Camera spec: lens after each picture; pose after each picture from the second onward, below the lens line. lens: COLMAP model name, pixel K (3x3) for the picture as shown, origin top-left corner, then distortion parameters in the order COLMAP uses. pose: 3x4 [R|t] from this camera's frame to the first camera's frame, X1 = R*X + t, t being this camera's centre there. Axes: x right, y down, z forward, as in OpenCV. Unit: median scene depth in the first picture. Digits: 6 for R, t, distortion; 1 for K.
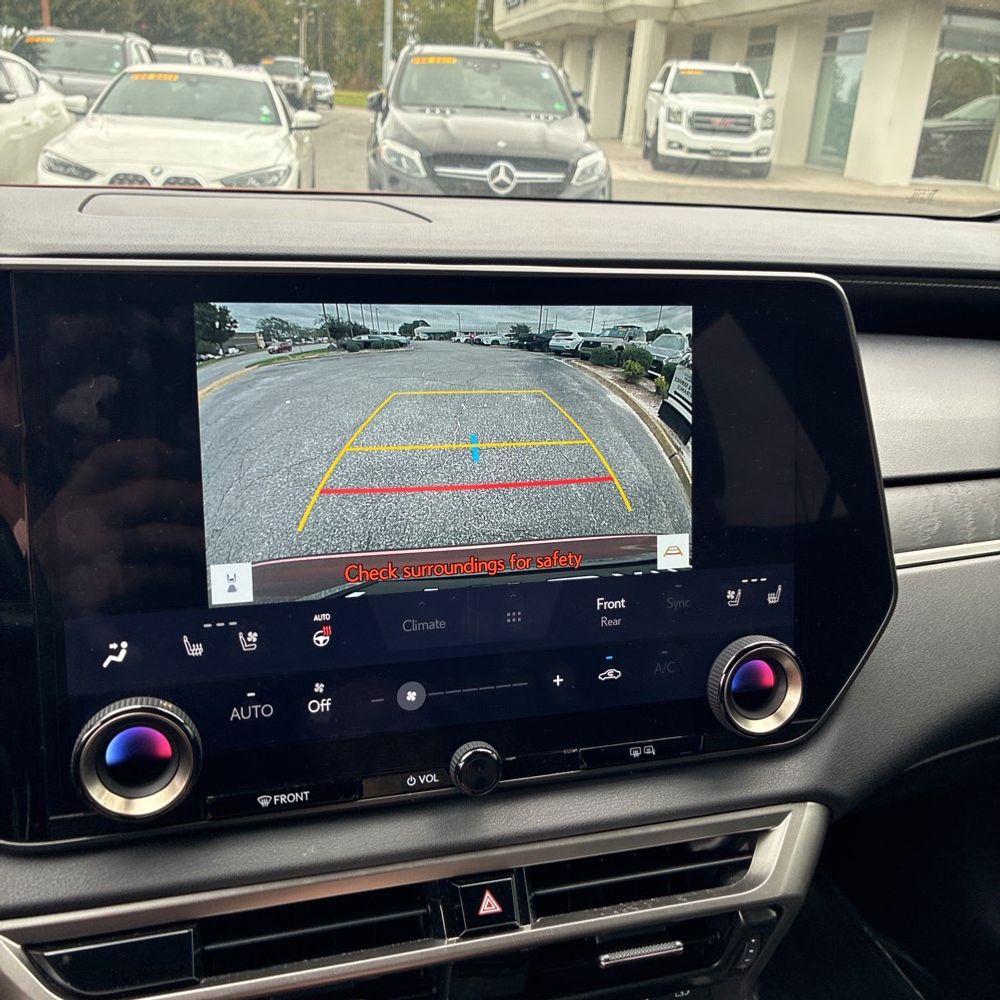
lens RADIAL K [[1047.9, 0, 524.3], [0, 1047.9, 469.7], [0, 0, 1]] dist [0.006511, -0.024029]
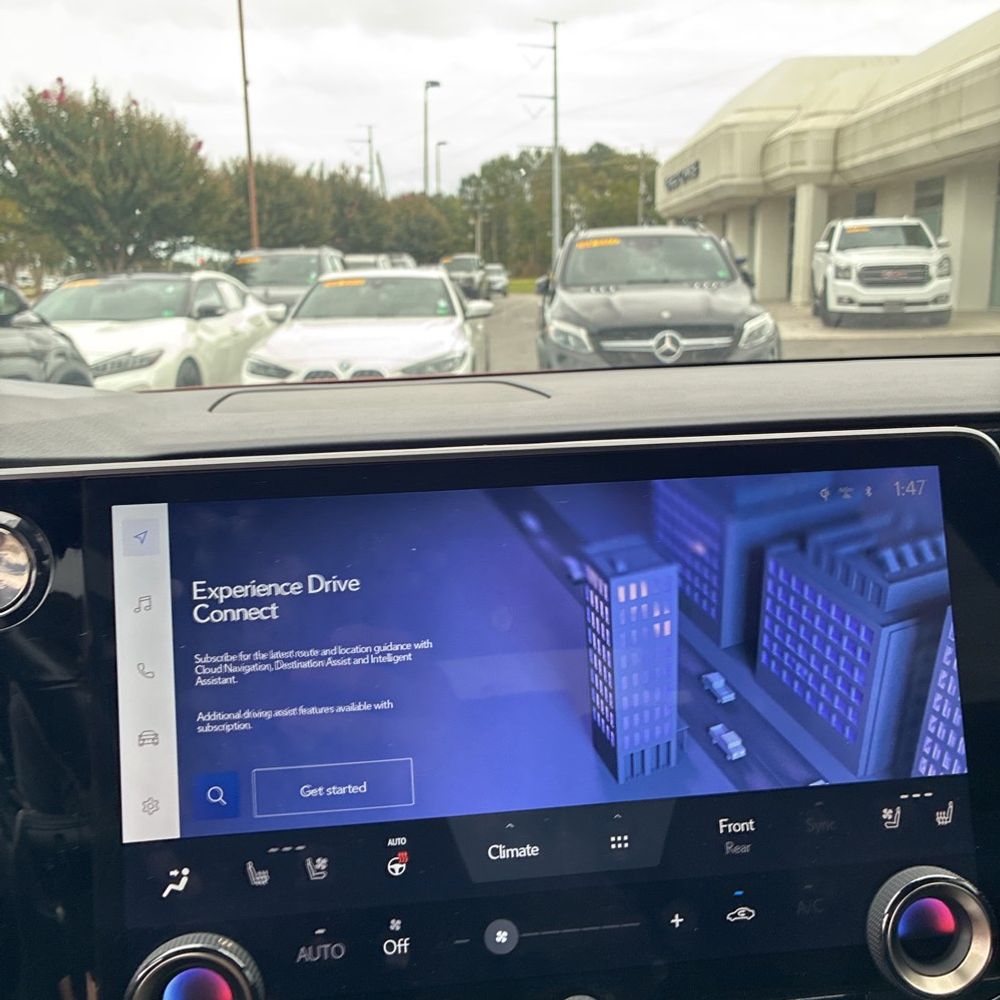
lens RADIAL K [[1043.5, 0, 487.1], [0, 1043.5, 457.2], [0, 0, 1]] dist [0.001010, -0.016535]
pose [[0.977610, -0.058189, -0.202218, 0.005002], [0.022711, 0.984568, -0.173522, -0.001574], [0.209194, 0.165045, 0.963845, 0.006735]]
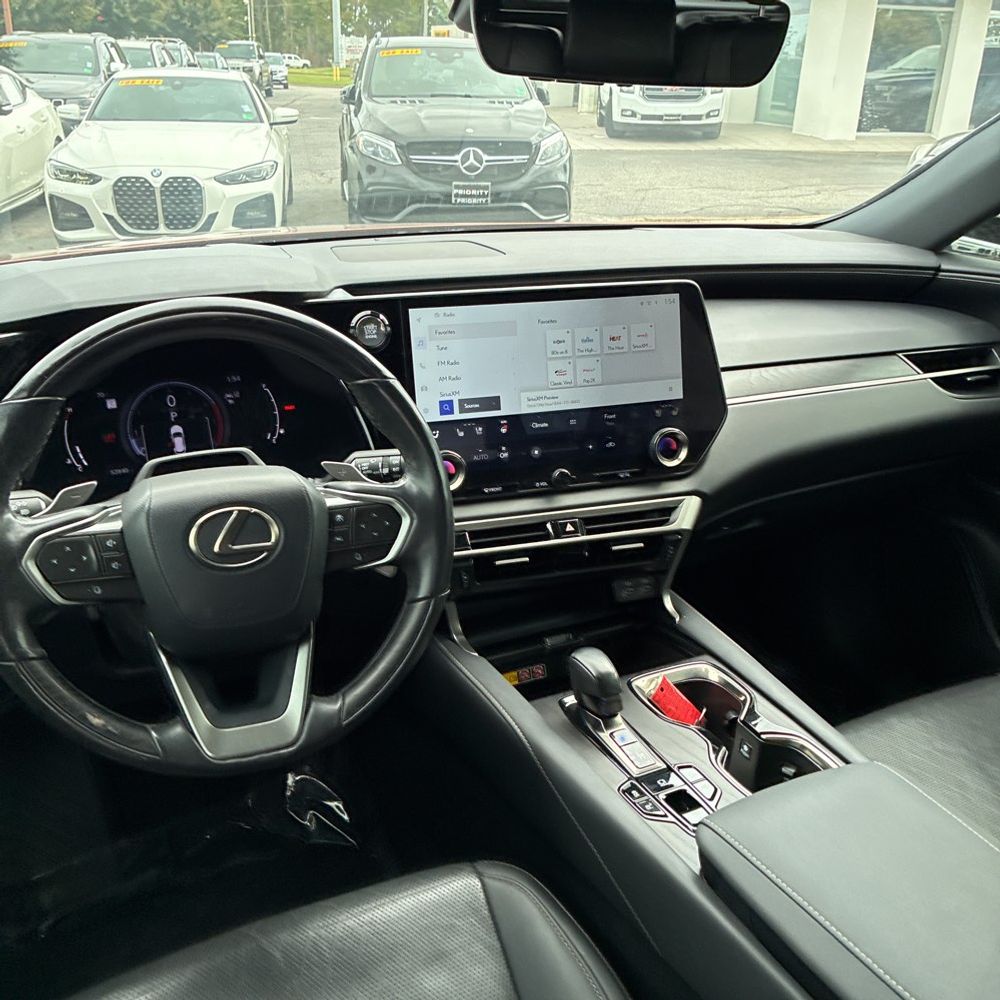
lens RADIAL K [[1057.6, 0, 498.9], [0, 1057.6, 487.5], [0, 0, 1]] dist [0.023821, 0.009115]
pose [[0.998240, -0.059273, 0.001702, -0.013716], [0.059138, 0.997250, 0.044673, 0.011678], [-0.004346, -0.044493, 0.999000, -0.107909]]
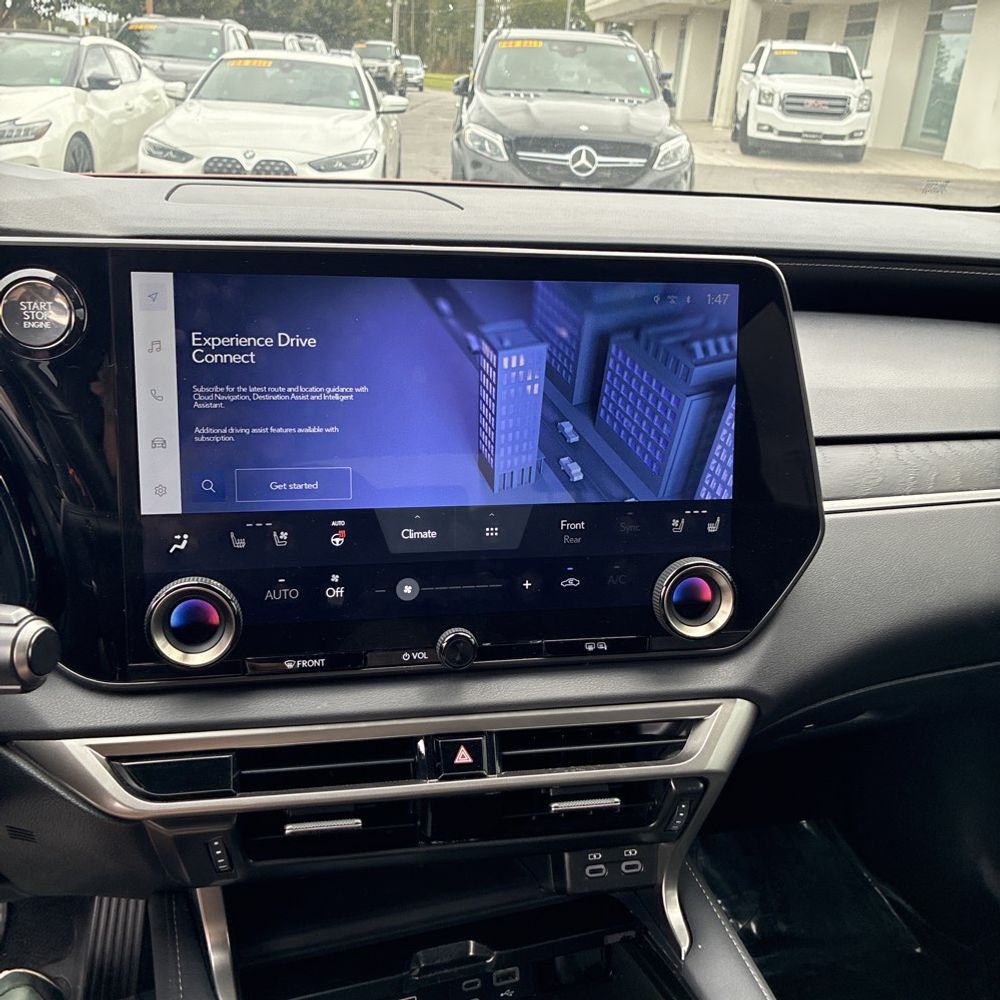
lens RADIAL K [[1055.6, 0, 504.6], [0, 1055.6, 476.1], [0, 0, 1]] dist [0.008062, -0.033901]
pose [[0.994965, 0.029242, -0.095865, 0.008192], [-0.027429, 0.999420, 0.020177, 0.003266], [0.096400, -0.017445, 0.995190, -0.016179]]
